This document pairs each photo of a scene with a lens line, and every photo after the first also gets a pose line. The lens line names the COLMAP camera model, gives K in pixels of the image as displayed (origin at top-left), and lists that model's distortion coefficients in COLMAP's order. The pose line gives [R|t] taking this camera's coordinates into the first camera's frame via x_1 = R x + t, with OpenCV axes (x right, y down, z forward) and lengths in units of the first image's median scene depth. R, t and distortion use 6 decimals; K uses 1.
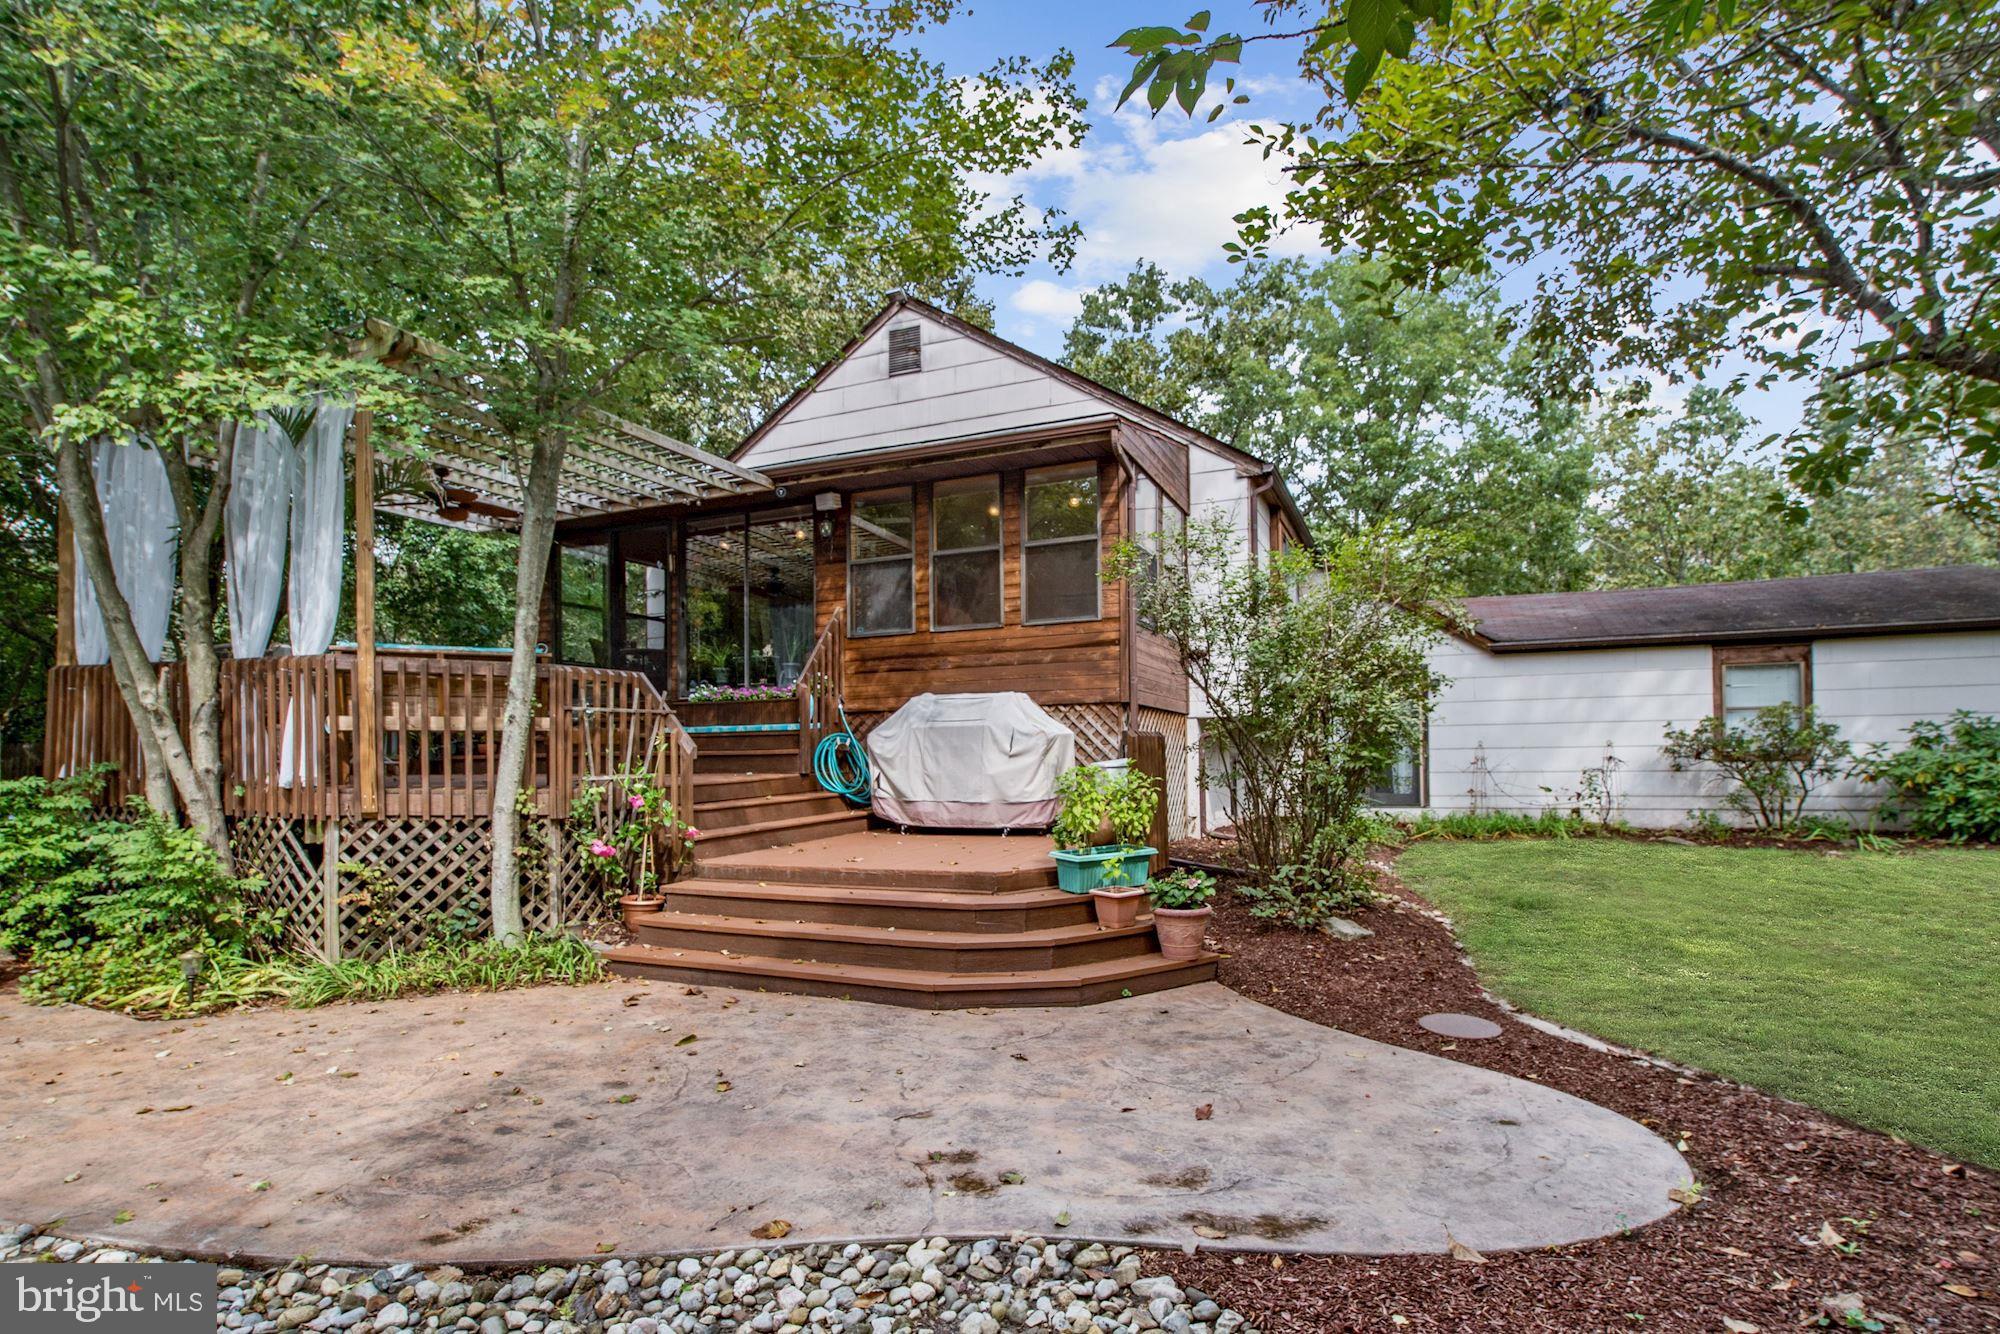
lens RADIAL K [[969.5, 0, 1007.0], [0, 969.5, 714.7], [0, 0, 1]] dist [0.001877, 0.000068]
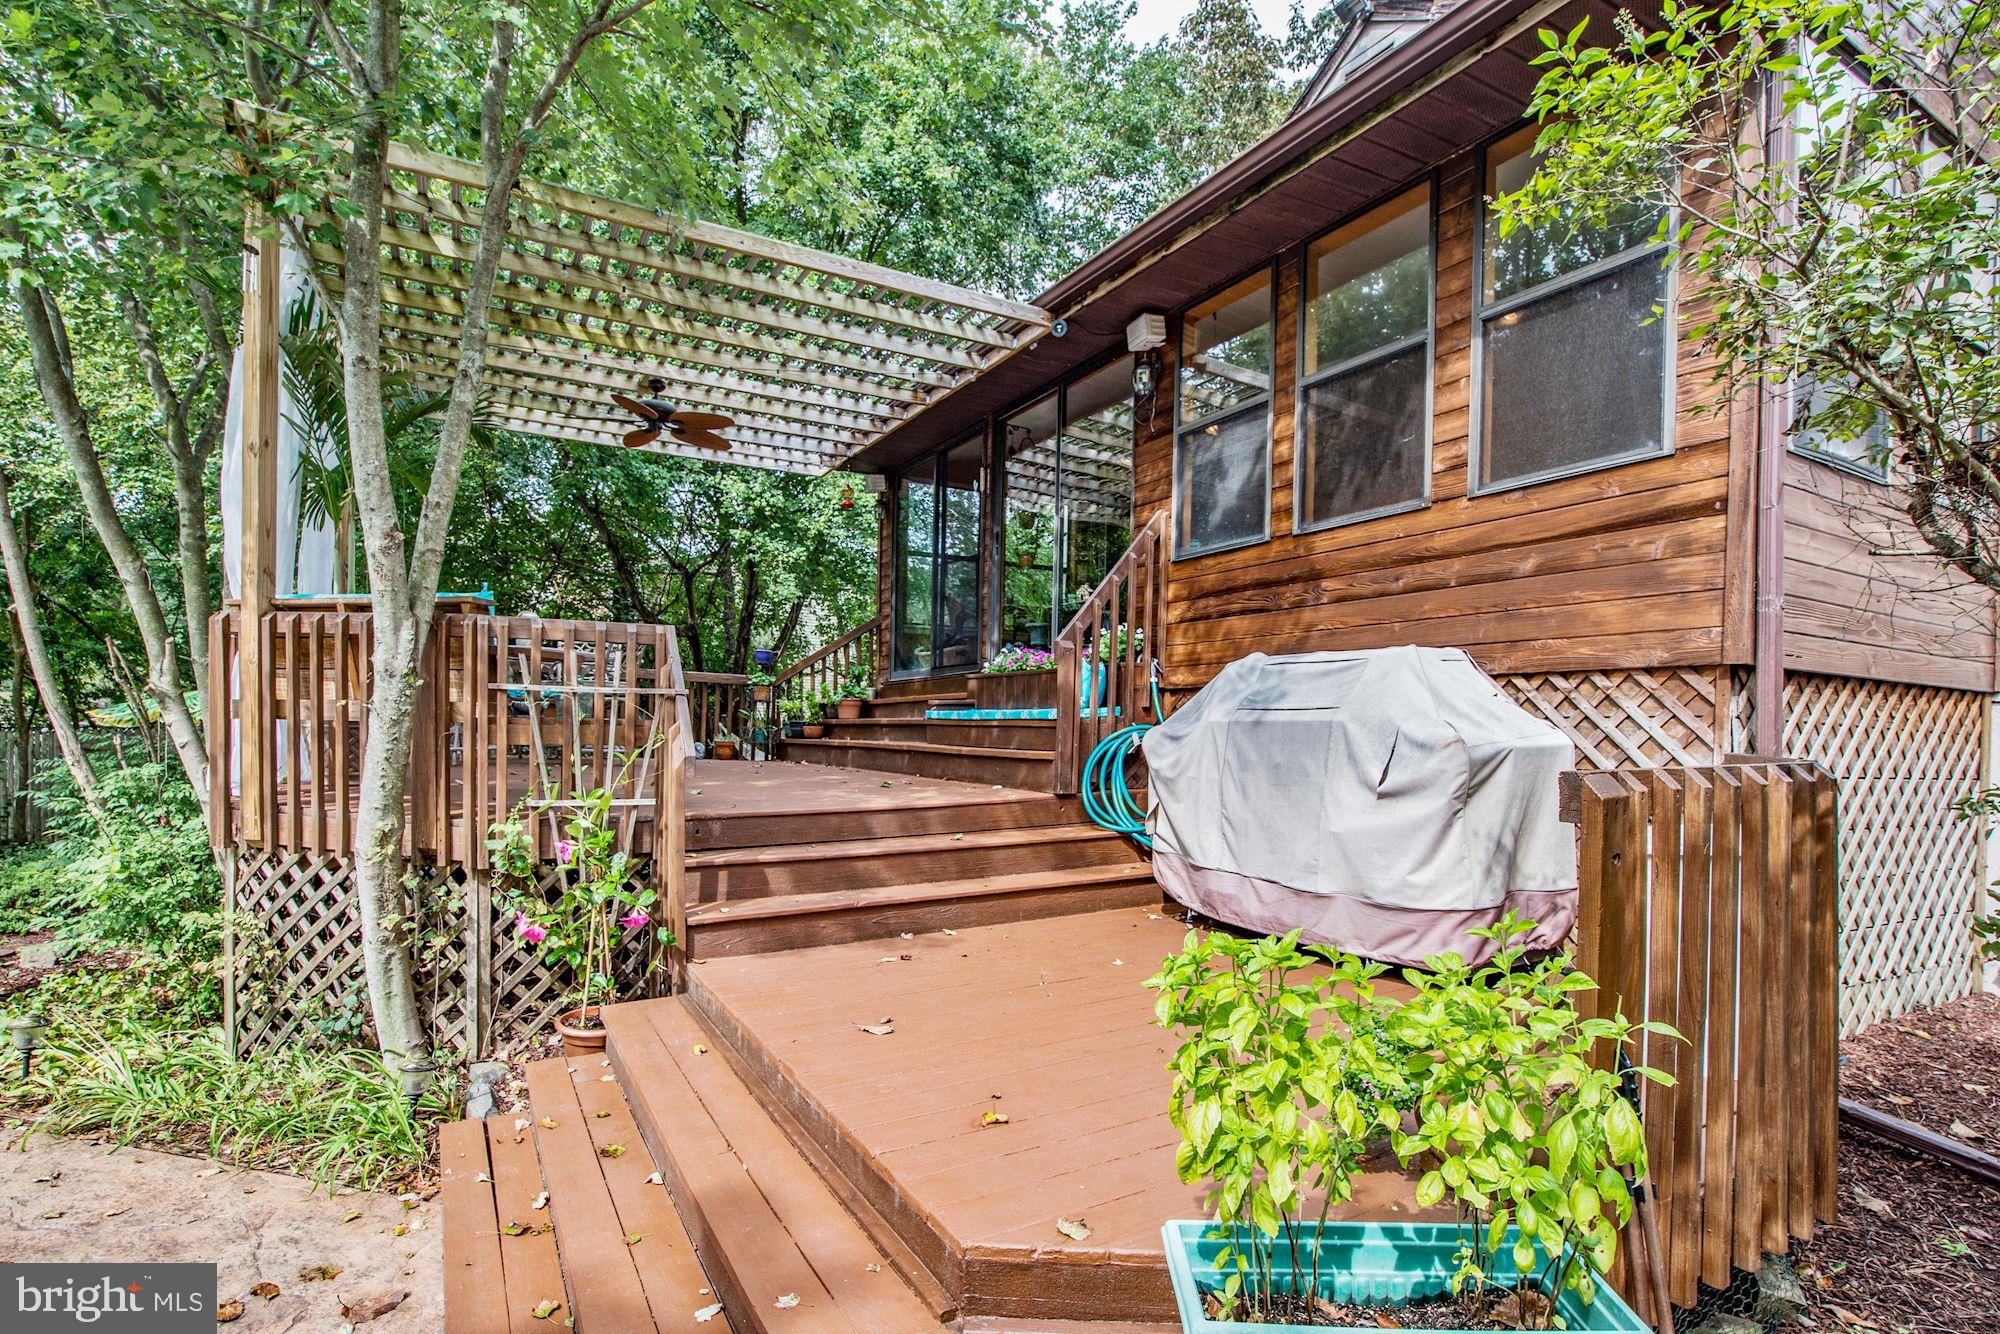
lens RADIAL K [[969.5, 0, 1007.0], [0, 969.5, 714.7], [0, 0, 1]] dist [0.001877, 0.000068]
pose [[0.805395, 0.017877, -0.592469, 0.115105], [-0.002262, 0.999630, 0.027088, -0.003169], [0.592734, -0.020477, 0.805138, 0.526889]]
